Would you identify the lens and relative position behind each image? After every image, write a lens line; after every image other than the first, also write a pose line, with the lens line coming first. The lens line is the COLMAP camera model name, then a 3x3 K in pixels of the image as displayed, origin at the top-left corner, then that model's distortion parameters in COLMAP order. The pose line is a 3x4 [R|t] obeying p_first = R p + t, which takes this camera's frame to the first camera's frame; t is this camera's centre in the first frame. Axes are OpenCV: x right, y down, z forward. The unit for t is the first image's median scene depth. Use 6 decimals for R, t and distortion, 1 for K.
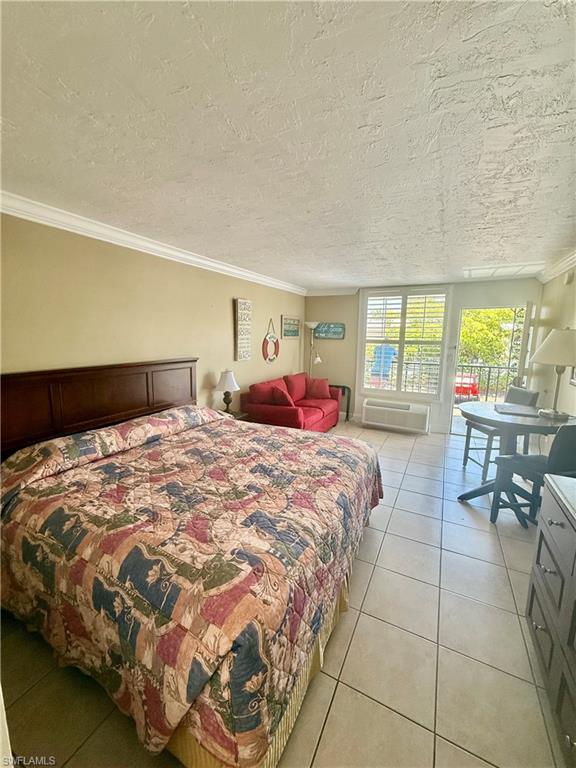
lens RADIAL K [[305.7, 0, 286.8], [0, 305.7, 380.9], [0, 0, 1]] dist [-0.003128, -0.000384]
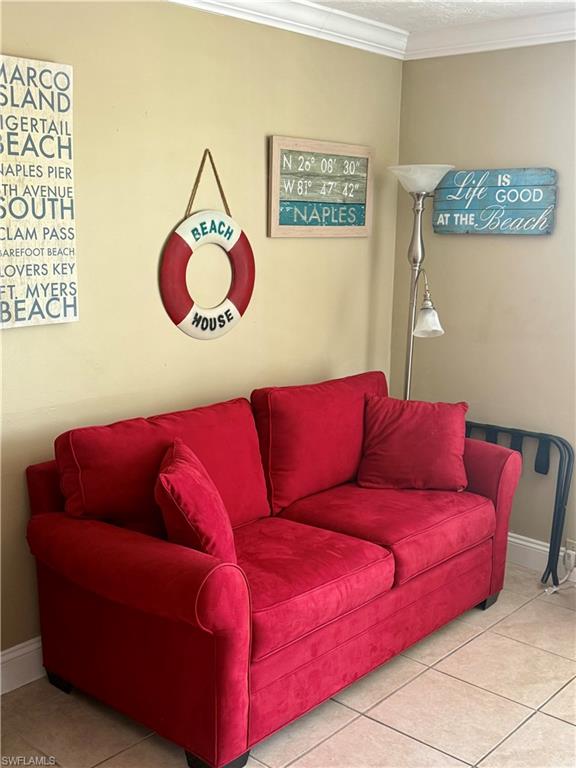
lens RADIAL K [[865.6, 0, 288.3], [0, 865.6, 388.6], [0, 0, 1]] dist [0.087276, 0.000000]
pose [[0.969734, 0.042663, -0.240408, 0.168933], [-0.033983, 0.998616, 0.040139, -0.042623], [0.241788, -0.030755, 0.969842, 0.318781]]
